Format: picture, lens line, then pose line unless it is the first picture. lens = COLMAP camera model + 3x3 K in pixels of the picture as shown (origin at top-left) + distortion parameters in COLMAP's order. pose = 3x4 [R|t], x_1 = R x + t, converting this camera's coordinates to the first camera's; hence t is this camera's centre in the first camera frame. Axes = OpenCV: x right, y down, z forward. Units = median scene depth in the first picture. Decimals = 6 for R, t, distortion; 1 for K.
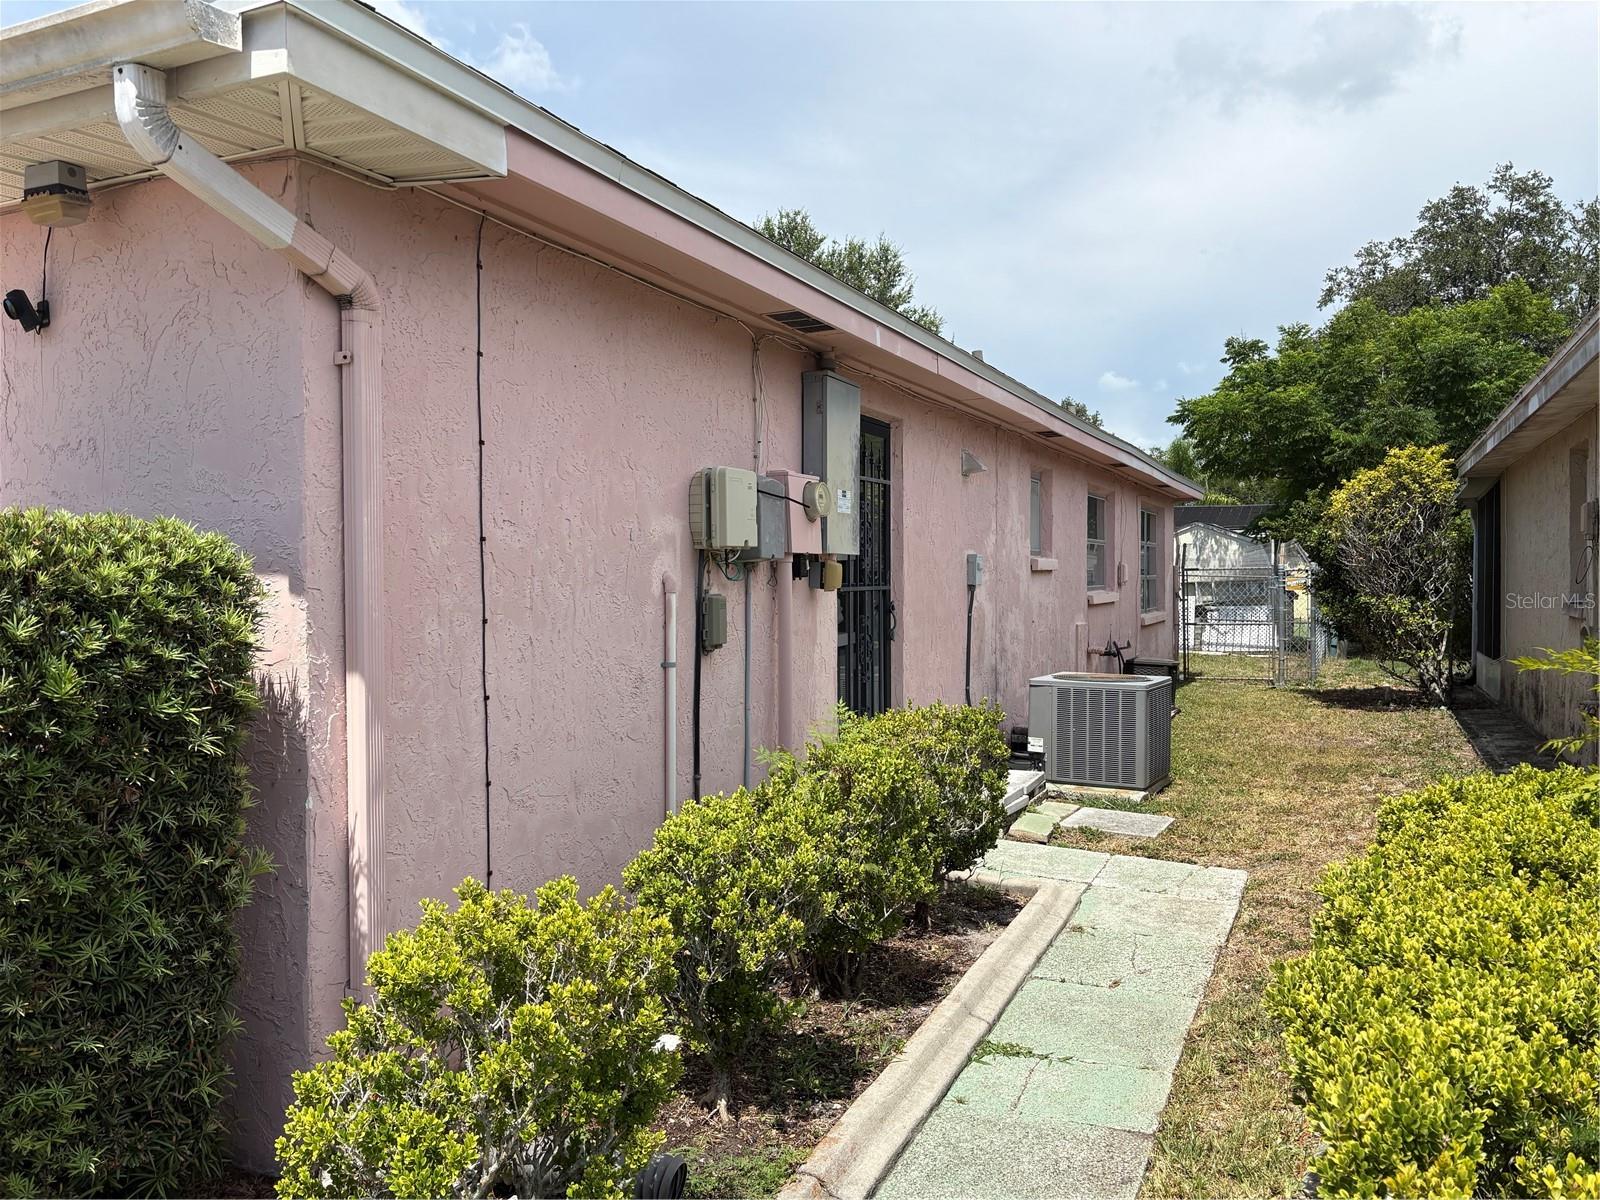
lens RADIAL K [[1196.2, 0, 800.0], [0, 1196.2, 600.0], [0, 0, 1]] dist [0.049168, -0.090405]
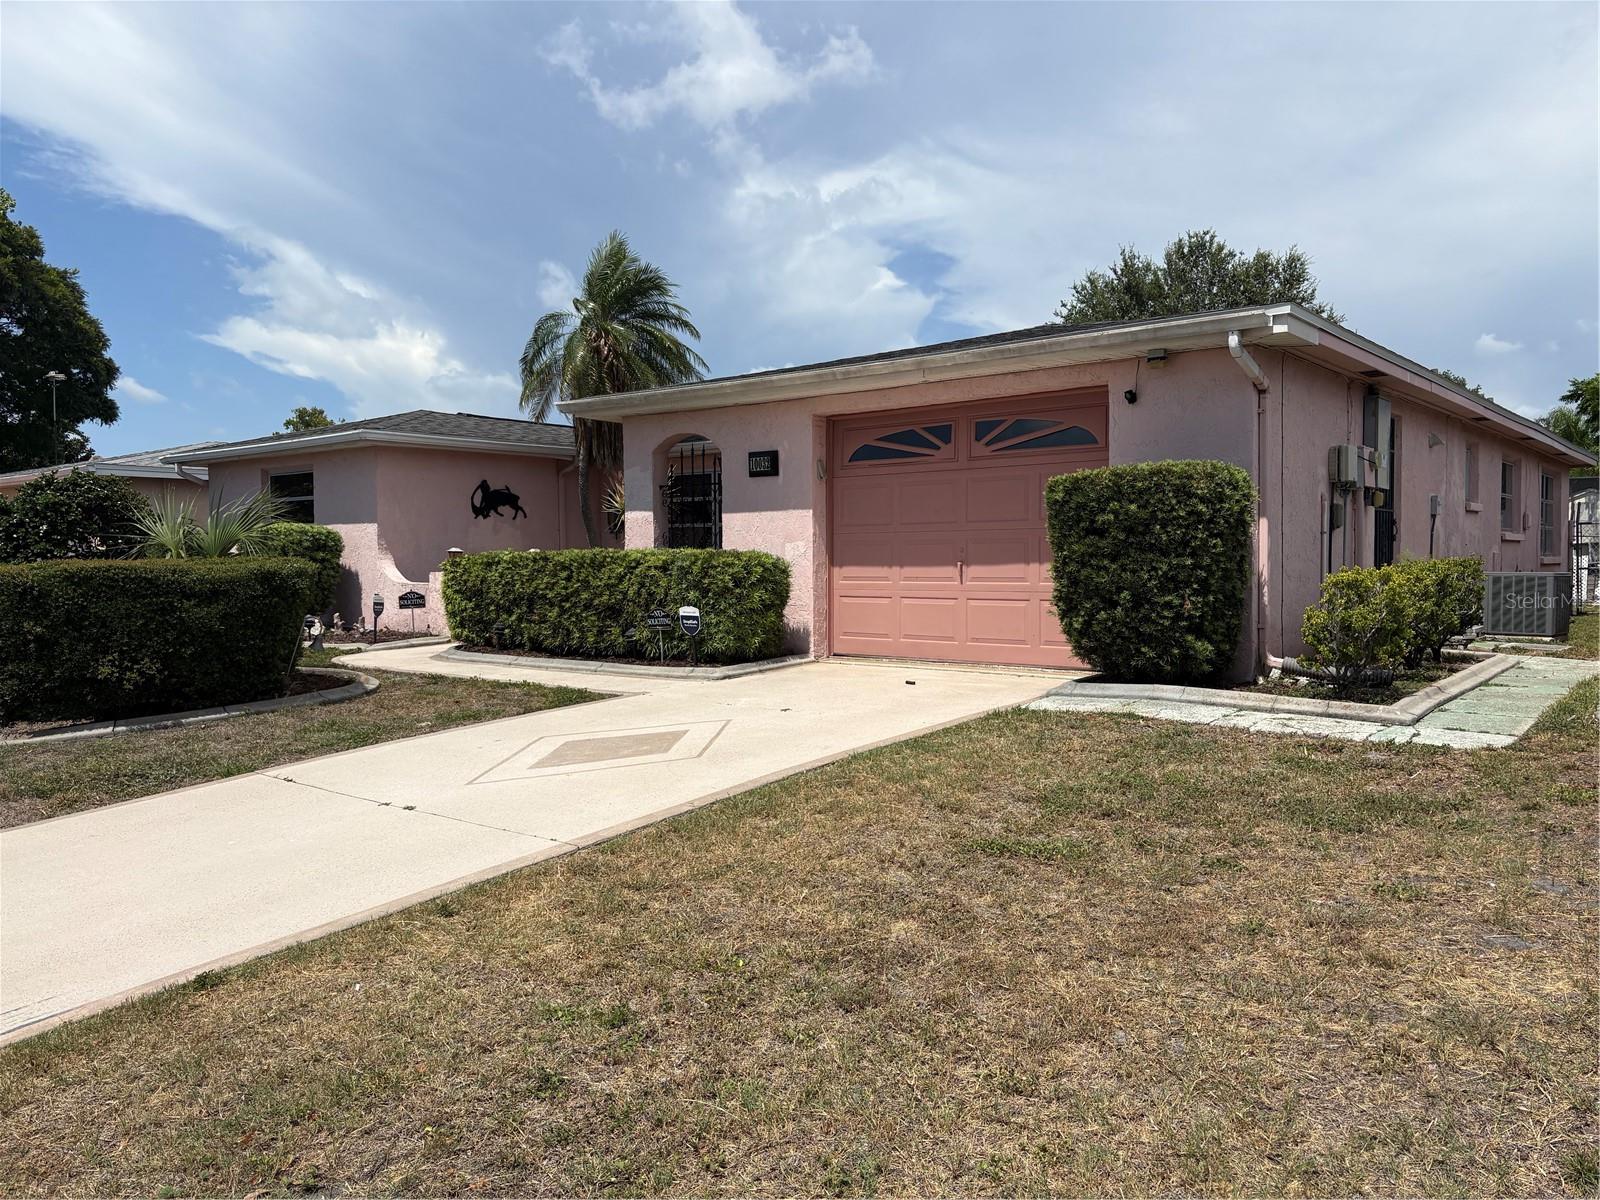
lens RADIAL K [[1196.2, 0, 800.0], [0, 1196.2, 600.0], [0, 0, 1]] dist [0.049168, -0.090405]
pose [[0.965510, 0.005998, -0.260296, -0.230286], [-0.003122, 0.999929, 0.011464, 0.077061], [0.260347, -0.010256, 0.965461, -0.708619]]
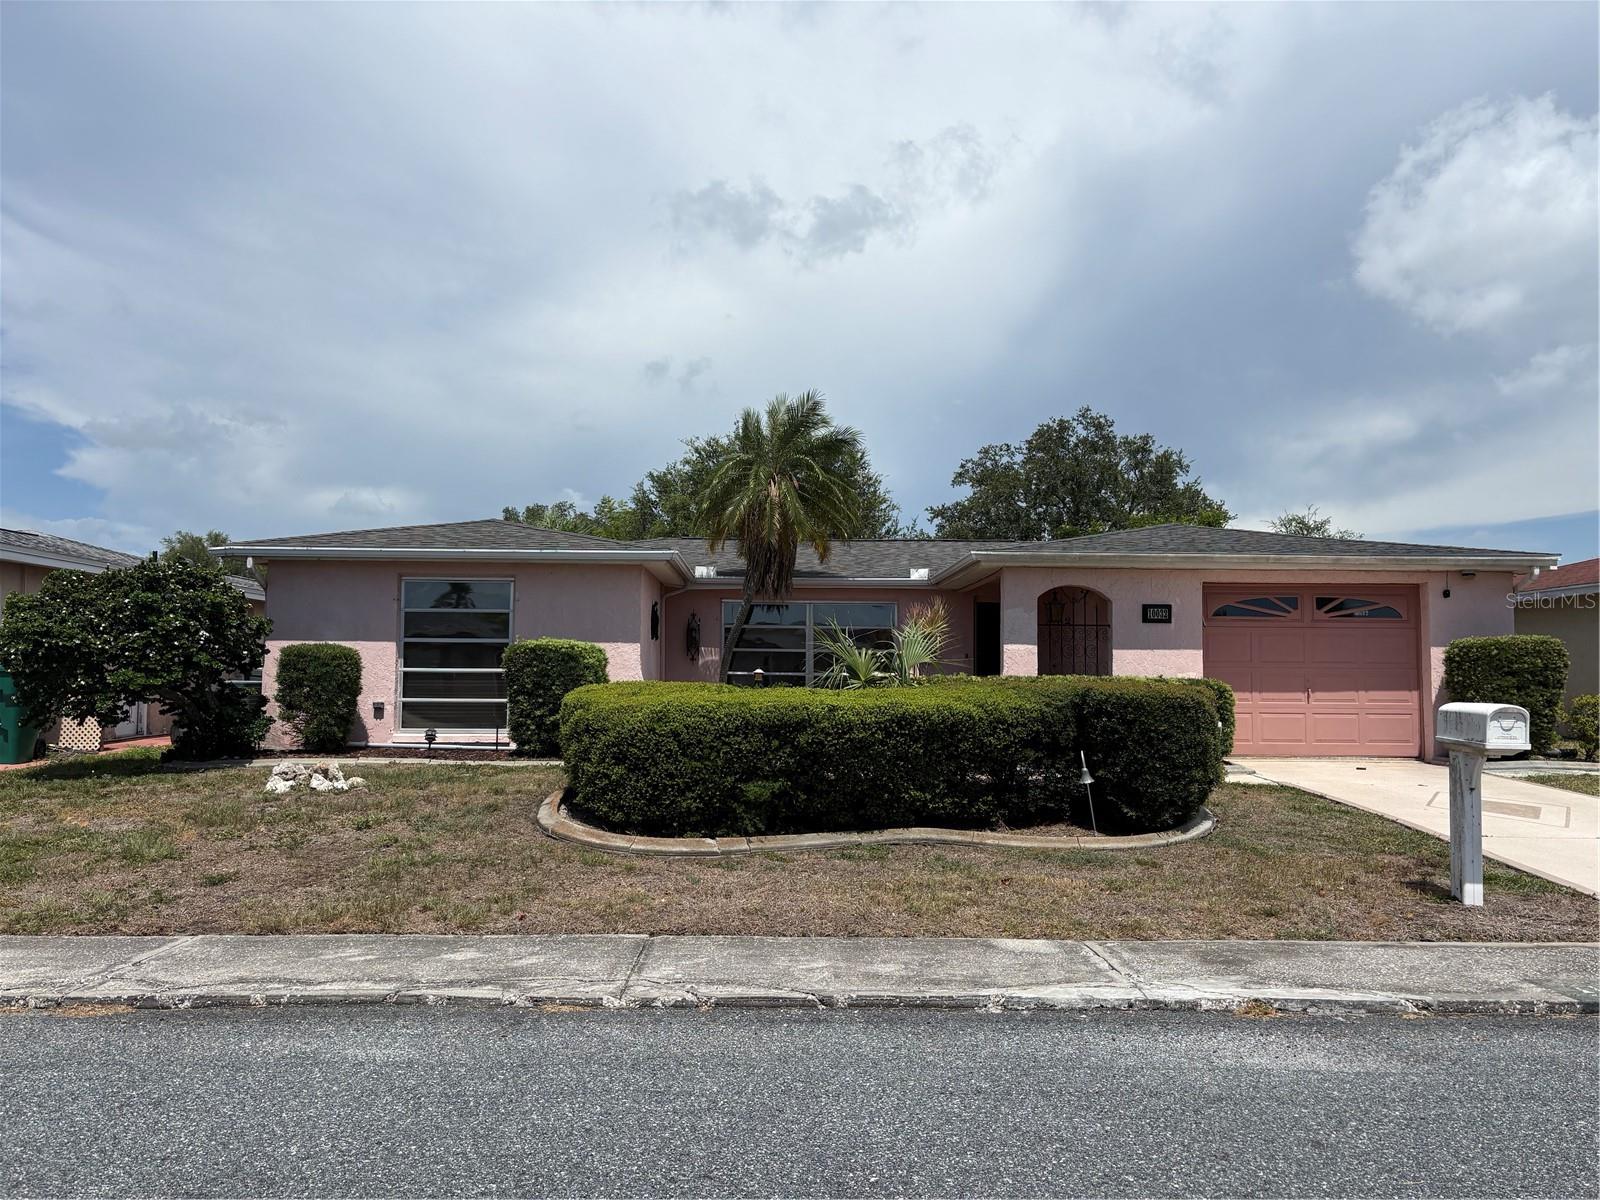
lens RADIAL K [[1196.2, 0, 800.0], [0, 1196.2, 600.0], [0, 0, 1]] dist [0.049168, -0.090405]
pose [[0.892452, 0.038380, 0.449506, -1.859355], [0.002716, 0.995900, -0.090424, 0.080450], [-0.451134, 0.081920, 0.888689, -0.778487]]
